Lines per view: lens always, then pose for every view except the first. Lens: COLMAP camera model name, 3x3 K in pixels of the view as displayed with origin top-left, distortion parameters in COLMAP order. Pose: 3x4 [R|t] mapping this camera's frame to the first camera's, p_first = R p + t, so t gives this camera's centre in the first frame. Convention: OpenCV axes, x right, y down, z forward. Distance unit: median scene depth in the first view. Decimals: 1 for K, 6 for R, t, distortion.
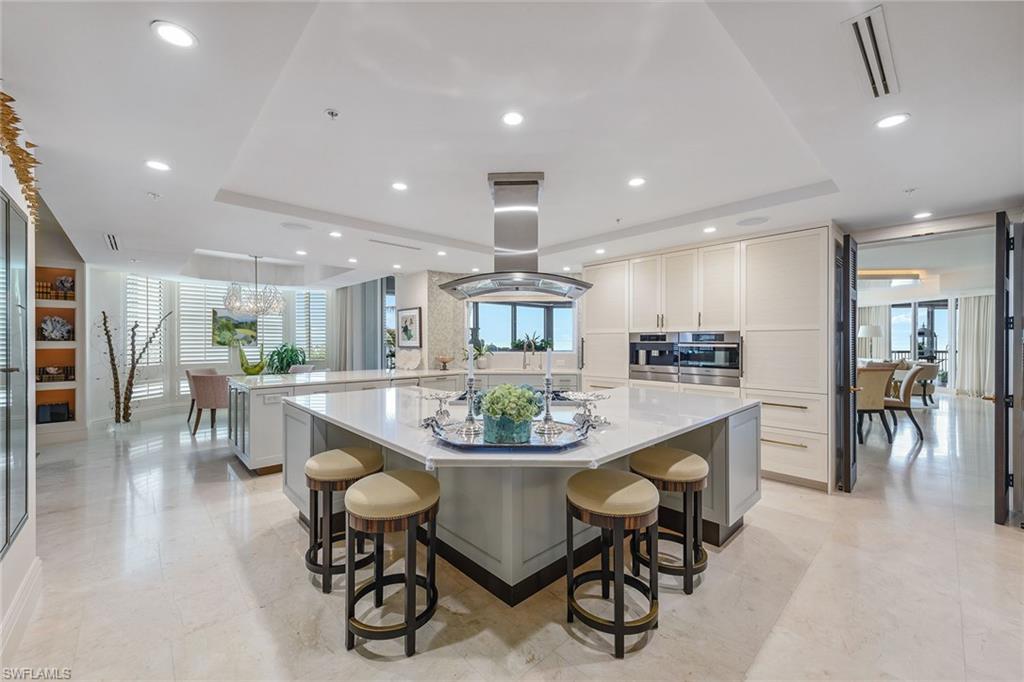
lens RADIAL K [[402.4, 0, 509.2], [0, 402.4, 342.6], [0, 0, 1]] dist [0.018394, -0.005697]
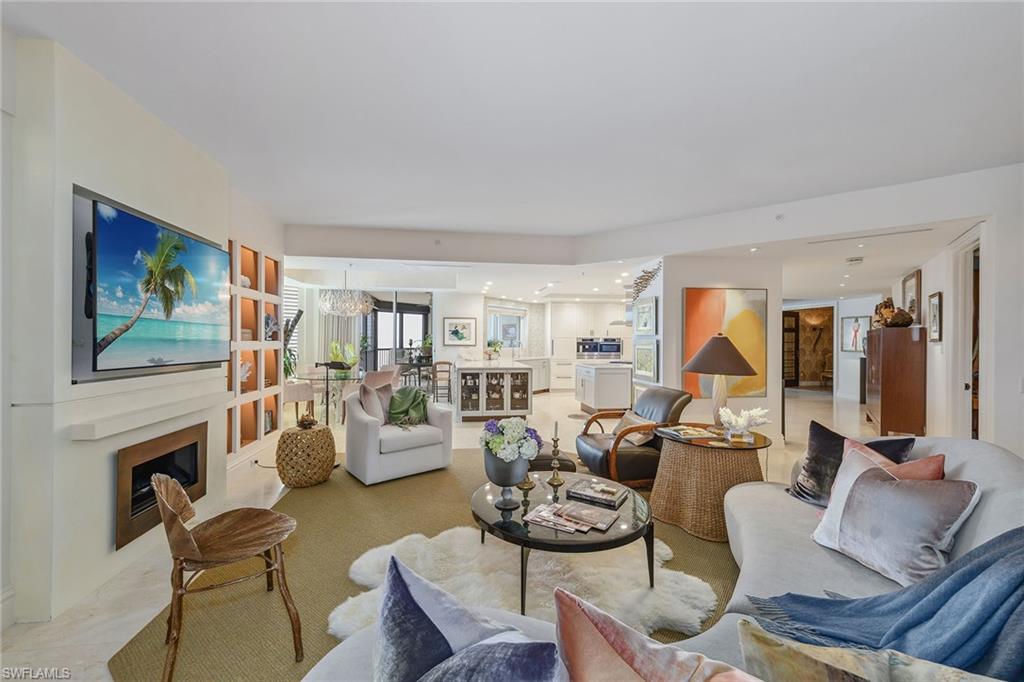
lens RADIAL K [[402.4, 0, 509.2], [0, 402.4, 342.6], [0, 0, 1]] dist [0.018394, -0.005697]
pose [[0.566462, -0.001864, 0.824086, -1.382615], [-0.002387, 0.999990, 0.003903, -0.004052], [-0.824085, -0.004177, 0.566451, 0.068891]]
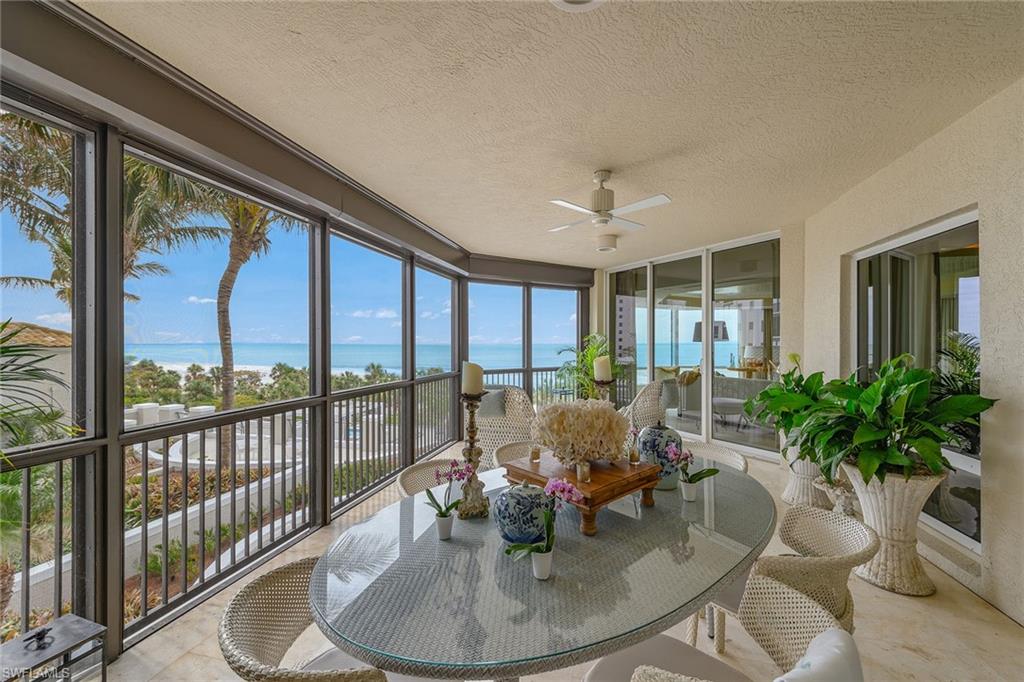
lens RADIAL K [[402.4, 0, 509.2], [0, 402.4, 342.6], [0, 0, 1]] dist [0.018394, -0.005697]
pose [[0.842799, 0.002092, 0.538224, -0.241287], [0.000218, 0.999991, -0.004229, -0.024739], [-0.538228, 0.003681, 0.842791, 1.242802]]
